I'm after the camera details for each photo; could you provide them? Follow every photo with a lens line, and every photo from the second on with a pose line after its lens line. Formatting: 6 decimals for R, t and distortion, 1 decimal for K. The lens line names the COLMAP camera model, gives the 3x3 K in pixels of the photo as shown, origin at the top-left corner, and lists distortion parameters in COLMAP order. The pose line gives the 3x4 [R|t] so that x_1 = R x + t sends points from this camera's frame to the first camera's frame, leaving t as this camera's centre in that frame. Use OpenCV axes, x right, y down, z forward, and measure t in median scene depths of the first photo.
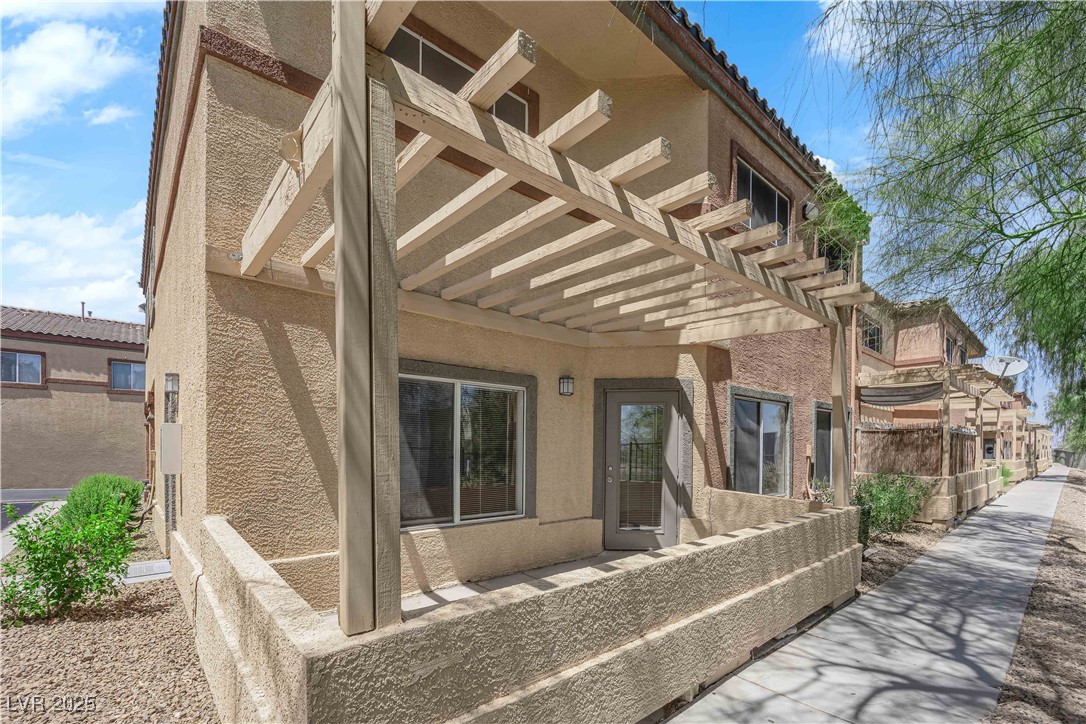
lens RADIAL K [[458.6, 0, 559.3], [0, 458.6, 367.2], [0, 0, 1]] dist [-0.001705, 0.000169]
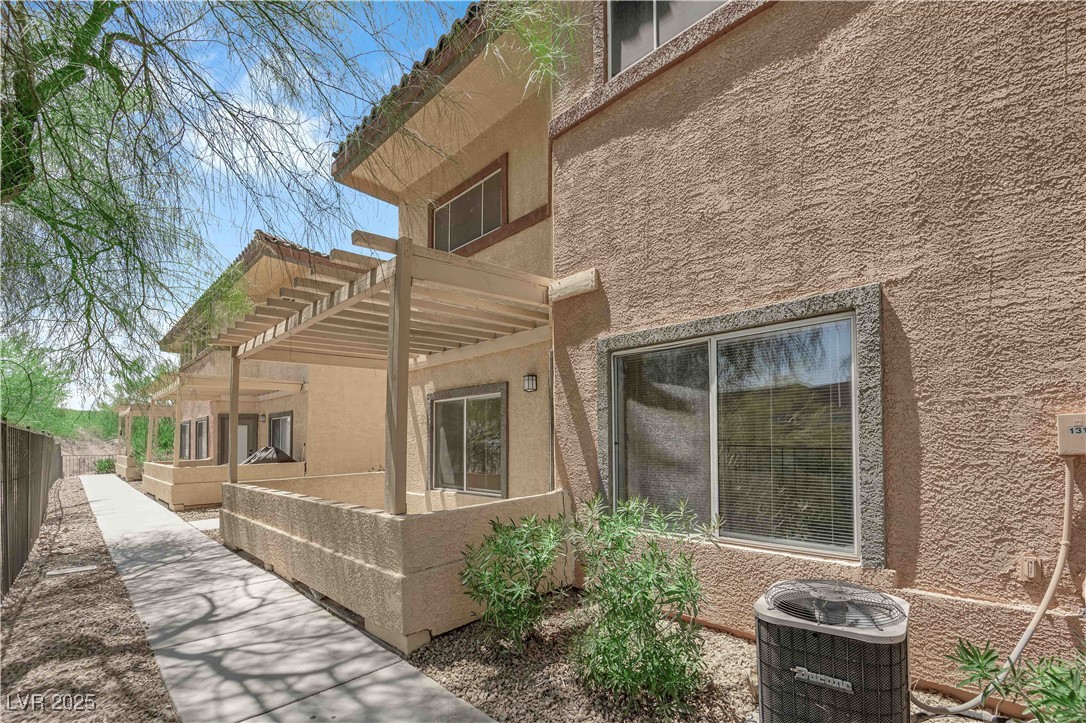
lens RADIAL K [[439.4, 0, 545.9], [0, 439.4, 360.5], [0, 0, 1]] dist [-0.008034, -0.003850]
pose [[0.097713, -0.193935, -0.976136, 1.123006], [0.178840, 0.968285, -0.174473, 0.188221], [0.979014, -0.157524, 0.129297, 0.968699]]
